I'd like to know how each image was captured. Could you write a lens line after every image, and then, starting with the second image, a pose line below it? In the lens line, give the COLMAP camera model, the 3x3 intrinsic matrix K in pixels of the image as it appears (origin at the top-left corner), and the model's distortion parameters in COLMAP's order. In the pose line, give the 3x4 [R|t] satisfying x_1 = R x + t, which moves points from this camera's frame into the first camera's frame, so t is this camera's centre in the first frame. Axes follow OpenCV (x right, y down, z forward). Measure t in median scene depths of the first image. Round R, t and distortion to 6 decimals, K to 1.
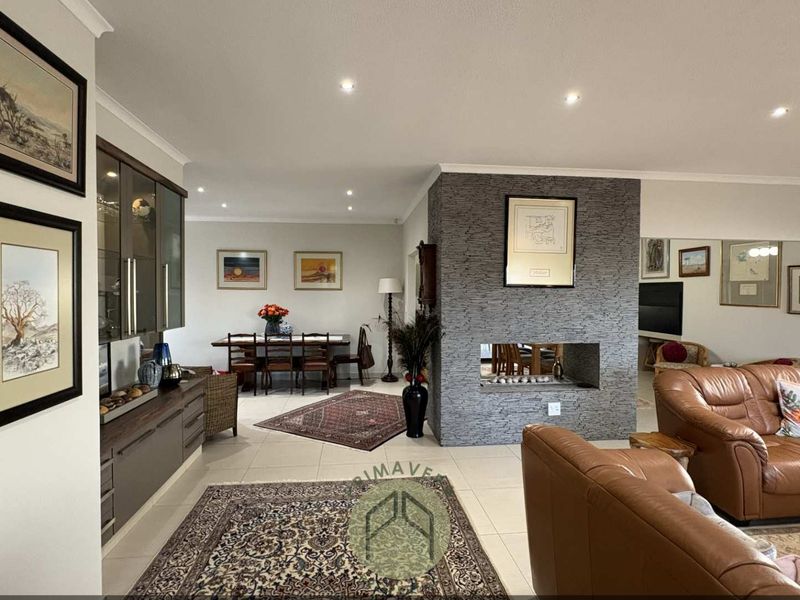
lens RADIAL K [[445.3, 0, 400.4], [0, 445.3, 303.8], [0, 0, 1]] dist [0.019897, -0.000361]
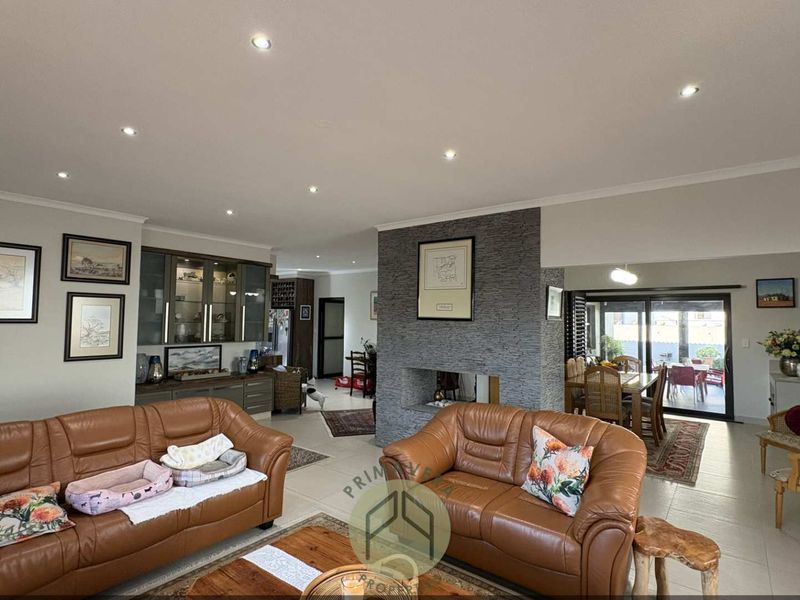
lens RADIAL K [[445.3, 0, 400.4], [0, 445.3, 303.8], [0, 0, 1]] dist [0.019897, -0.000361]
pose [[0.682797, -0.020818, -0.730311, 1.047339], [-0.032524, 0.997737, -0.058850, -0.008673], [0.729884, 0.063935, 0.680575, 0.160160]]
